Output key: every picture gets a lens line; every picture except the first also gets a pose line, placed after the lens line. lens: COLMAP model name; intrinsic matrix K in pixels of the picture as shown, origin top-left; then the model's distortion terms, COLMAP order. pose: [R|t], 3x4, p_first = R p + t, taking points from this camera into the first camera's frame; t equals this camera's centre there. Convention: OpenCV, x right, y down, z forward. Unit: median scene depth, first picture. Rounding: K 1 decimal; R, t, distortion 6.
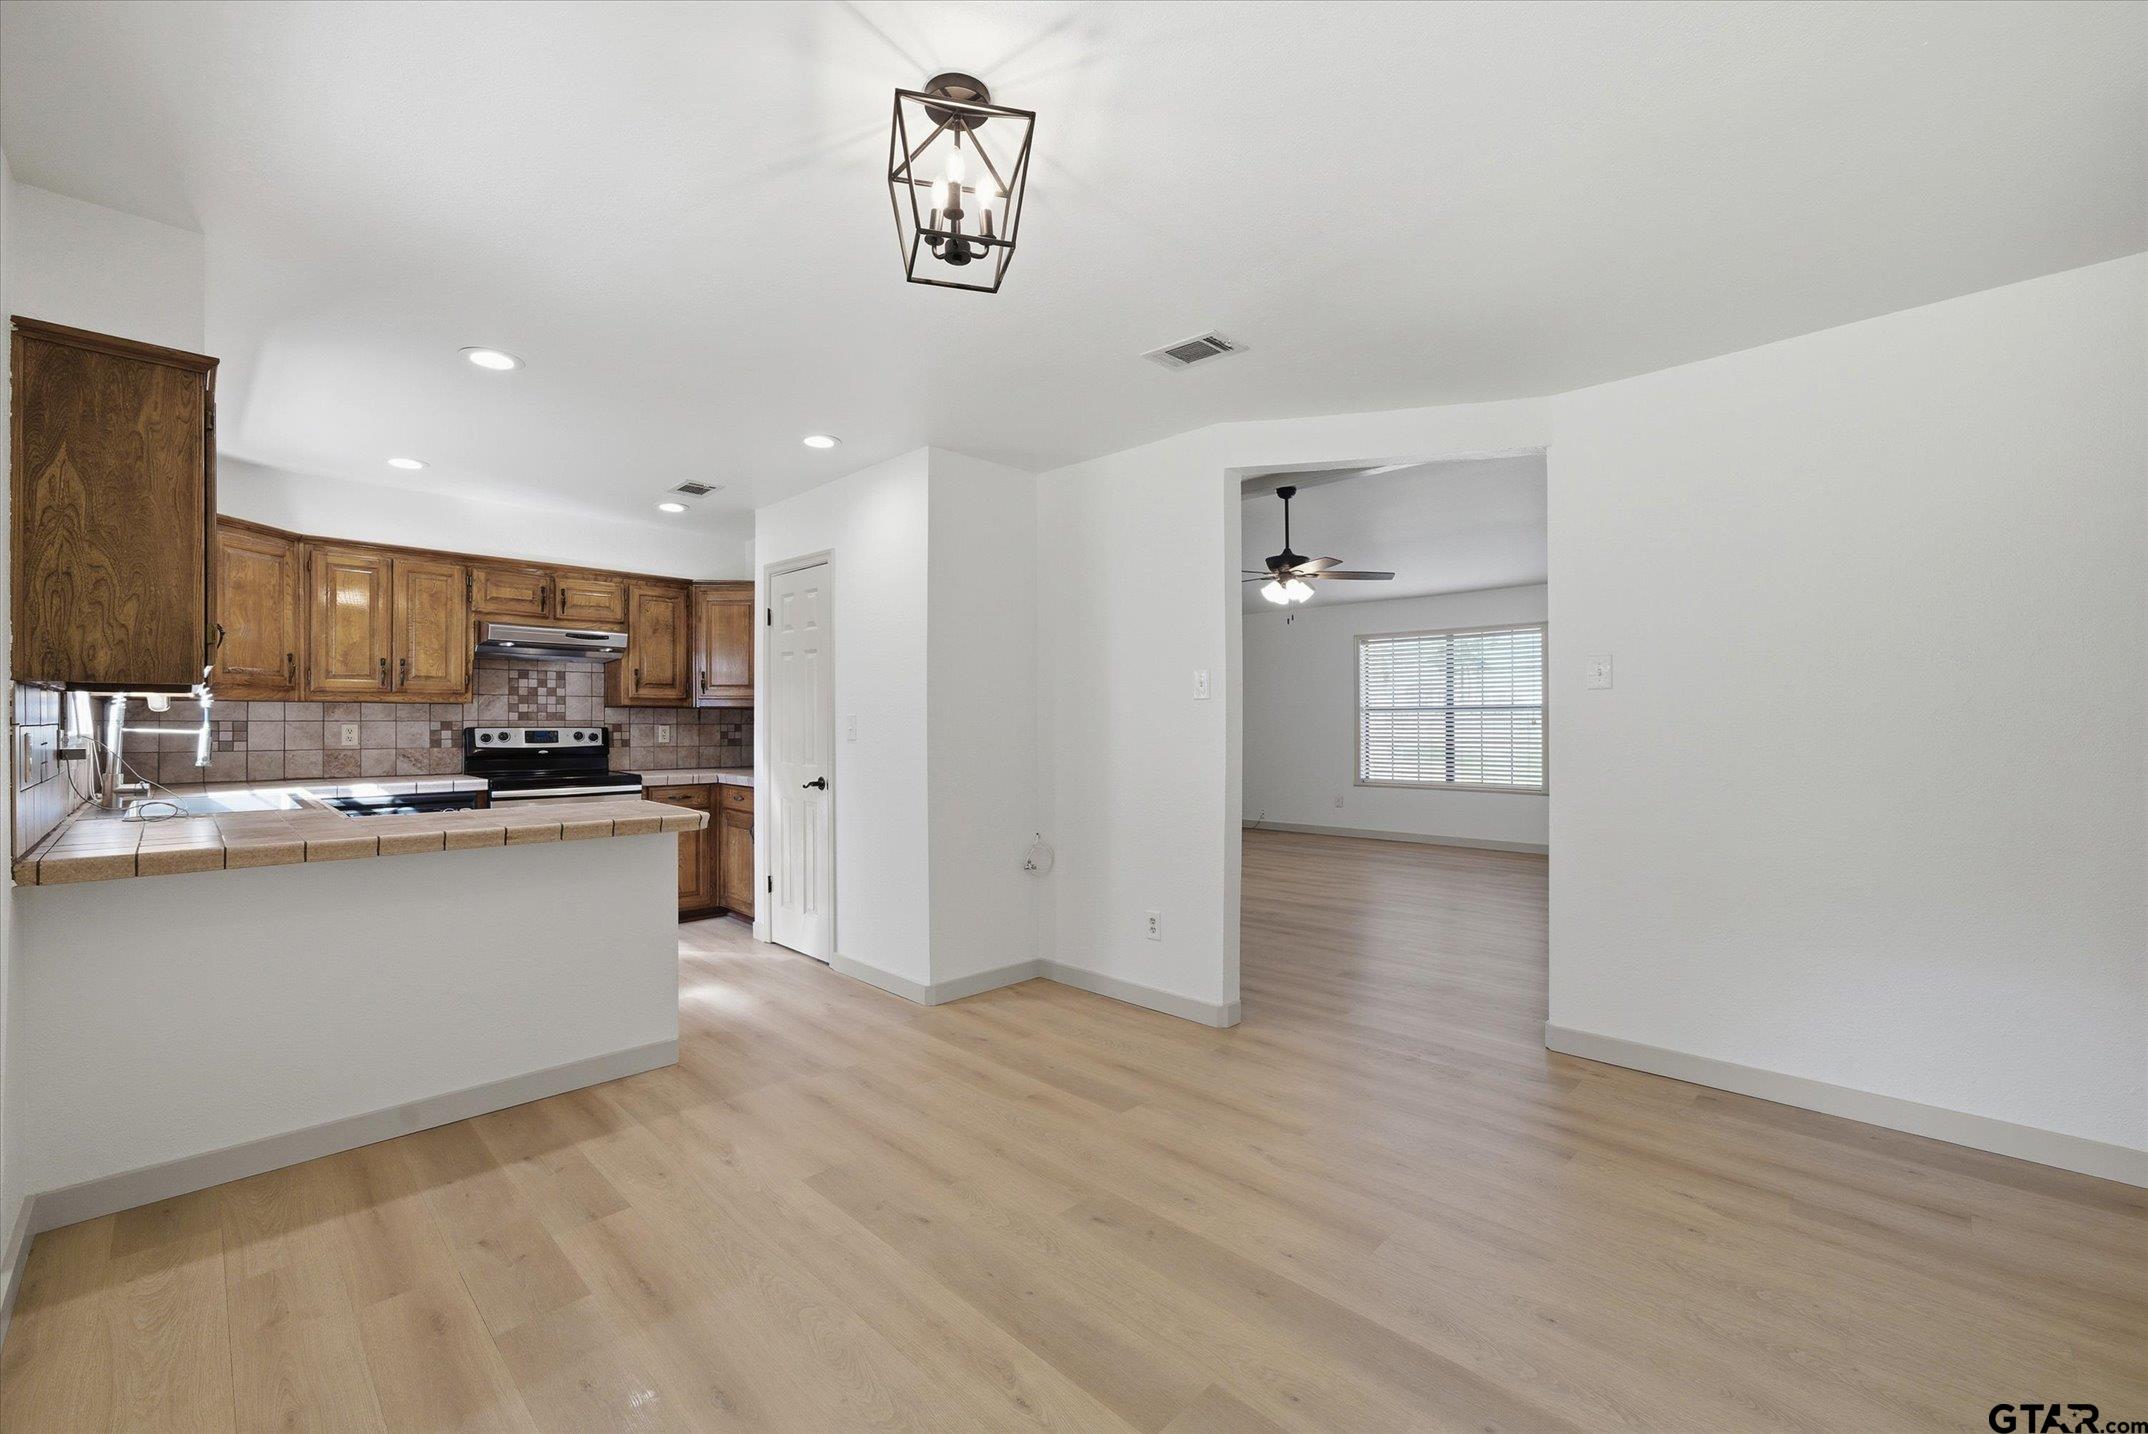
lens RADIAL K [[882.8, 0, 1082.5], [0, 882.8, 719.7], [0, 0, 1]] dist [-0.011201, 0.007138]
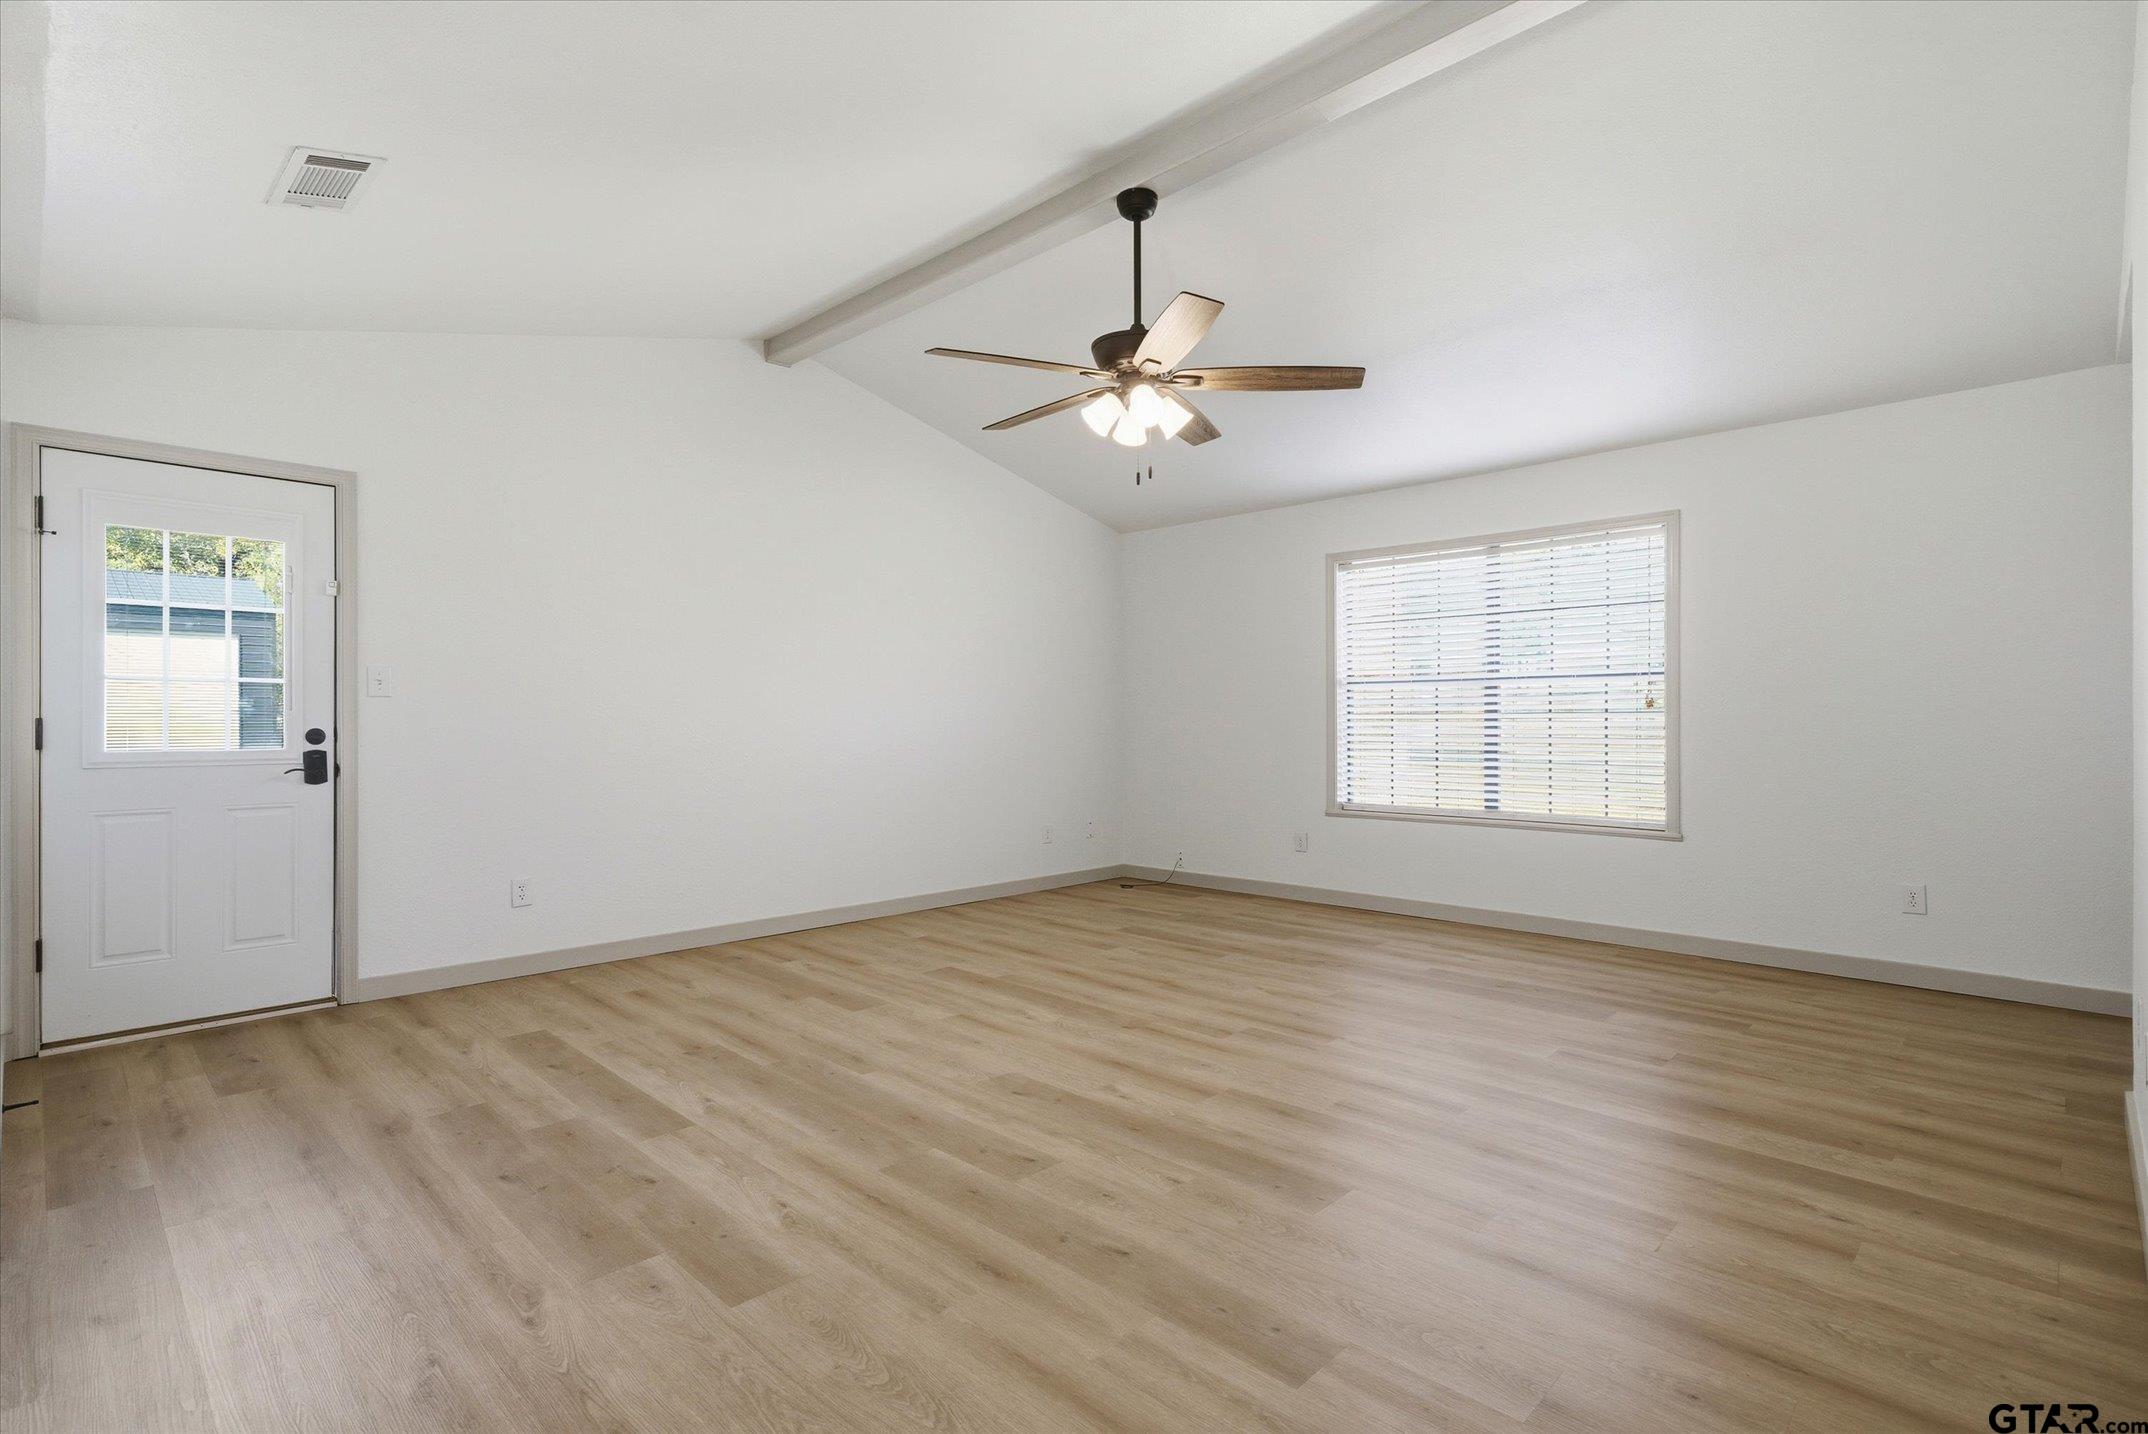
lens RADIAL K [[1025.2, 0, 1074.0], [0, 1025.2, 717.0], [0, 0, 1]] dist [-0.002717, -0.000817]
pose [[0.999981, 0.000605, -0.006093, 0.170585], [-0.000605, 1.000000, 0.000054, 0.012818], [0.006093, -0.000050, 0.999981, 0.381892]]
